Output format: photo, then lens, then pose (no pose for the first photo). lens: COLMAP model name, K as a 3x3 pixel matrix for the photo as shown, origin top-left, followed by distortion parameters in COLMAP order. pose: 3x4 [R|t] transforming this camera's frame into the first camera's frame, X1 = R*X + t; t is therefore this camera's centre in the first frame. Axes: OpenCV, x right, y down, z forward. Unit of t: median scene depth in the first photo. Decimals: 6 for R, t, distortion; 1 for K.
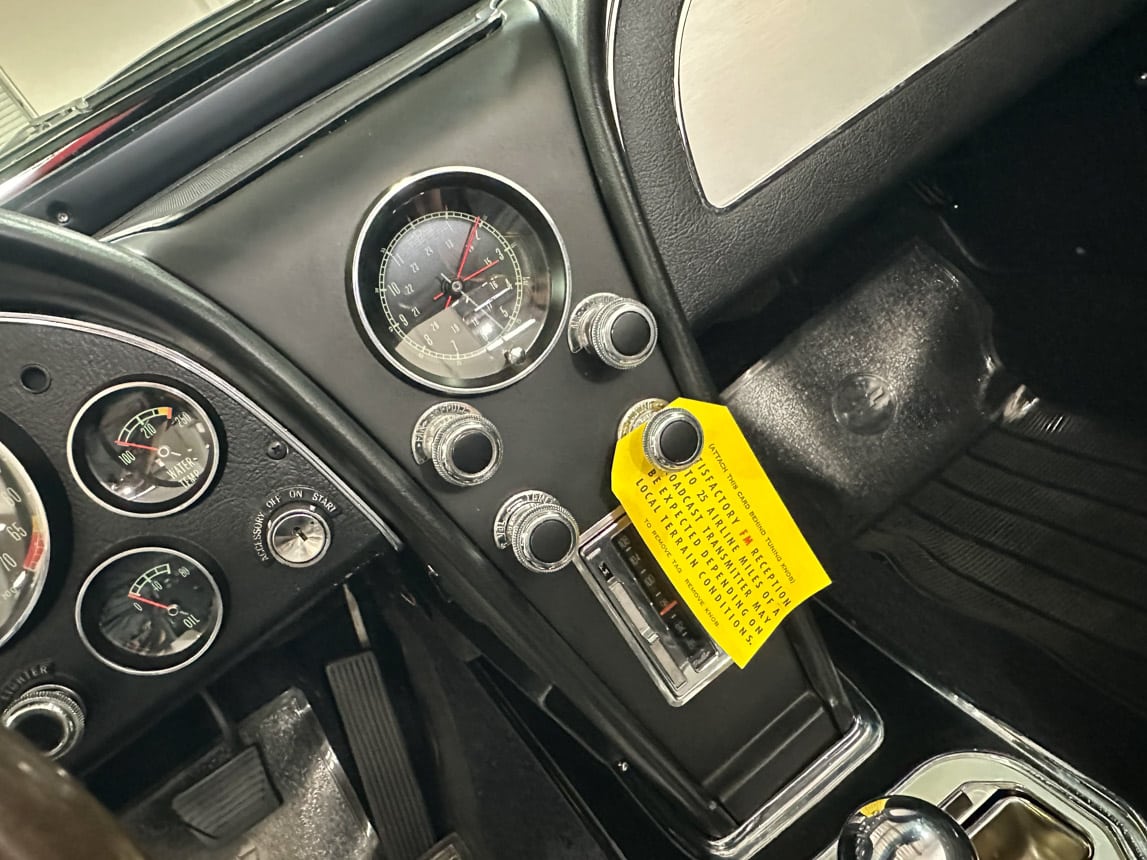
lens RADIAL K [[797.2, 0, 572.6], [0, 797.2, 461.2], [0, 0, 1]] dist [-0.003586, -0.000606]
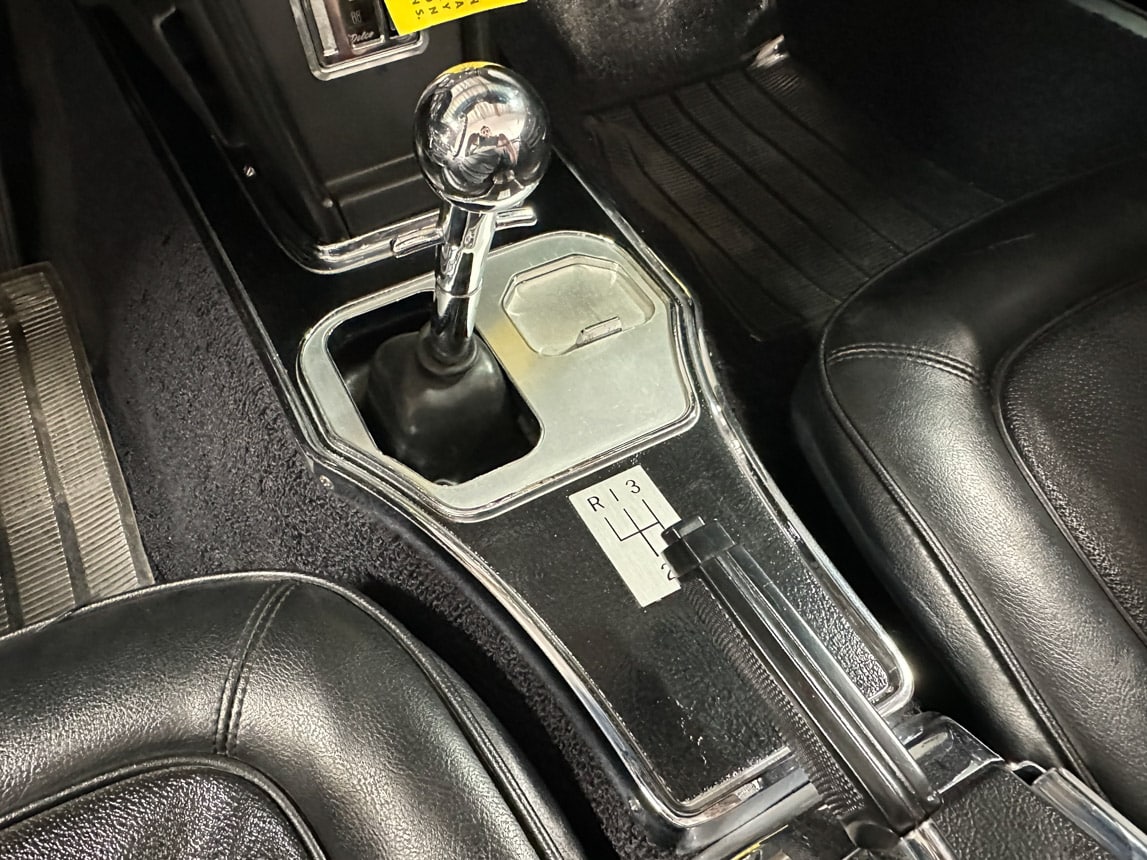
lens RADIAL K [[794.9, 0, 572.9], [0, 794.9, 482.5], [0, 0, 1]] dist [-0.003690, -0.000195]
pose [[0.886642, 0.222324, 0.405509, 0.128513], [-0.374476, 0.859672, 0.347466, 0.296998], [-0.271354, -0.459931, 0.845476, -0.033879]]
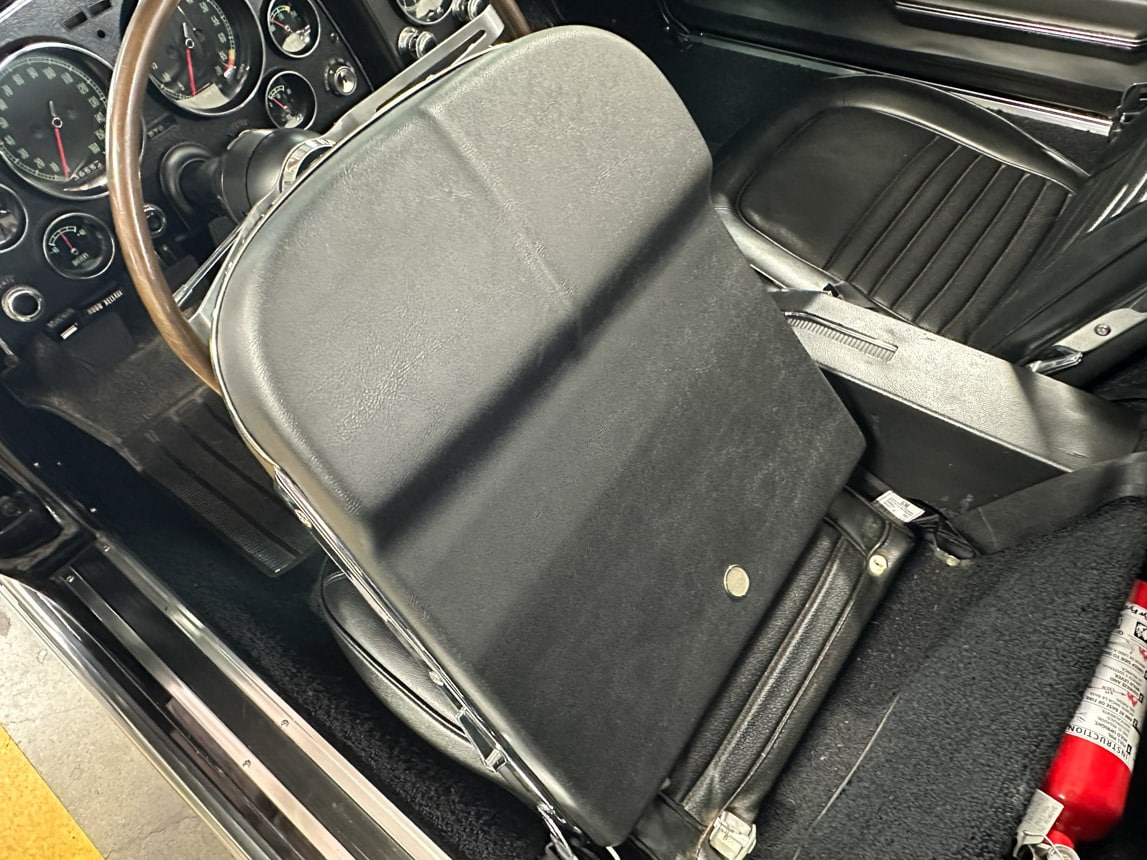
lens RADIAL K [[789.0, 0, 561.4], [0, 789.0, 458.1], [0, 0, 1]] dist [-0.007478, 0.000838]
pose [[0.857218, -0.096402, 0.505850, -0.989738], [-0.049165, 0.962512, 0.266745, 0.472185], [-0.512602, -0.253529, 0.820343, -1.388055]]
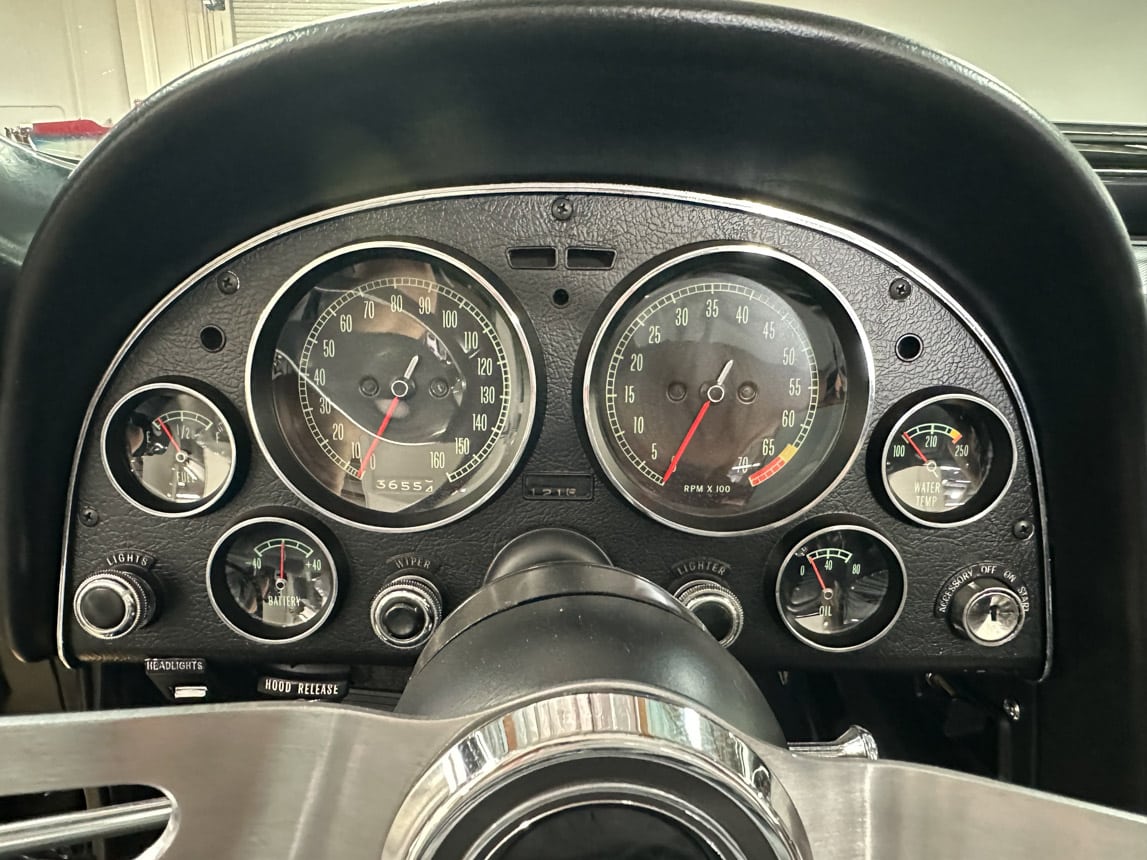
lens RADIAL K [[757.5, 0, 563.2], [0, 757.5, 464.8], [0, 0, 1]] dist [-0.012418, -0.001220]
pose [[0.783850, 0.574876, -0.234729, -0.595805], [-0.593993, 0.804355, -0.013623, 0.249714], [0.180974, 0.150106, 0.971965, -0.028474]]
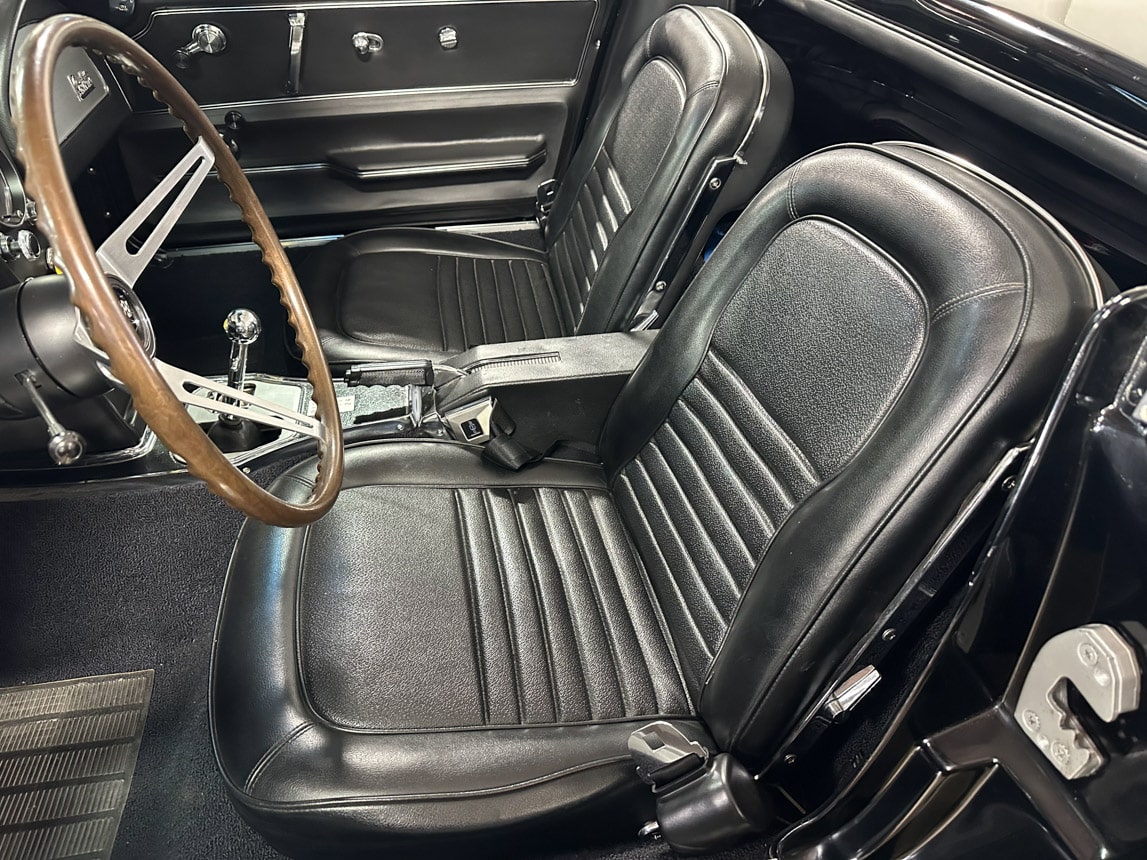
lens RADIAL K [[834.1, 0, 573.5], [0, 834.1, 430.0], [0, 0, 1]] dist [-0.003644, -0.005120]
pose [[0.262026, -0.149791, 0.953365, -1.839542], [0.367292, 0.929016, 0.045018, 0.837352], [-0.892434, 0.338368, 0.298443, -0.866724]]
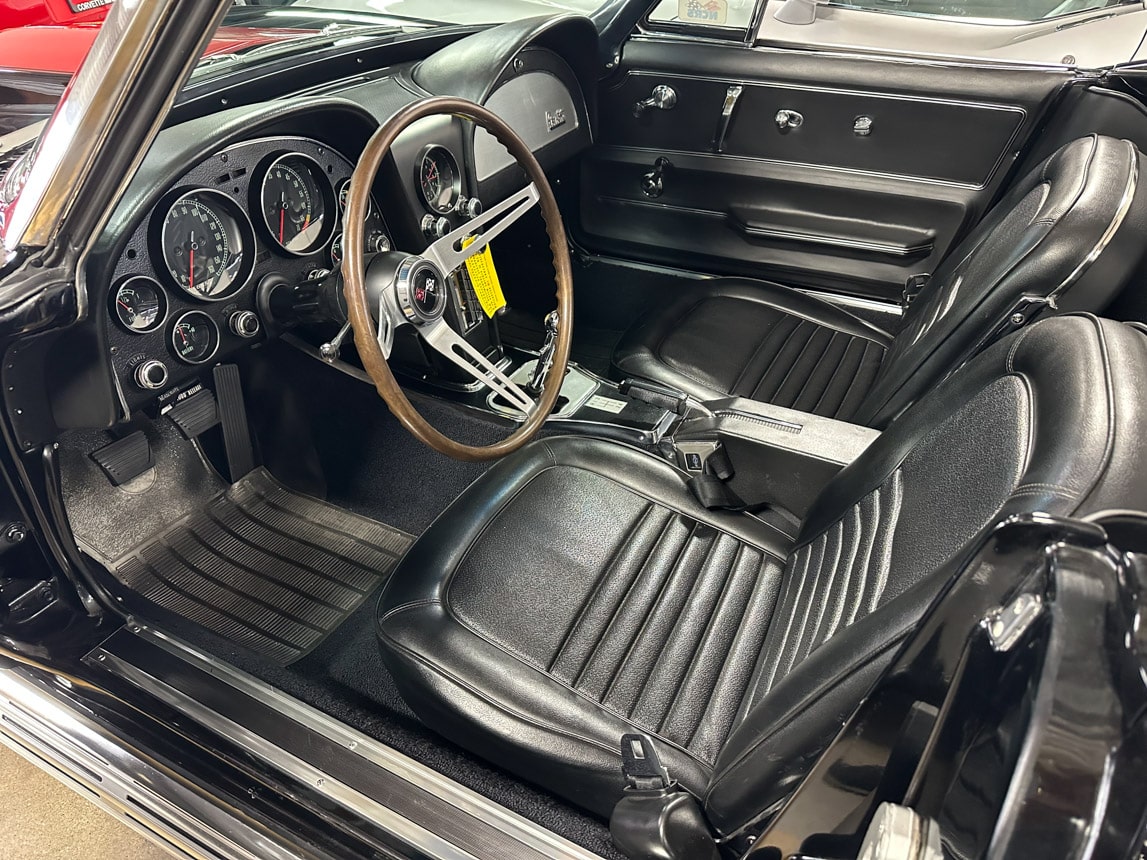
lens RADIAL K [[806.8, 0, 572.3], [0, 806.8, 426.1], [0, 0, 1]] dist [0.106000, -0.196888]
pose [[0.729541, 0.074598, 0.679856, -1.754769], [-0.019897, 0.995928, -0.087928, 0.971740], [-0.683647, 0.050620, 0.728055, -1.638110]]
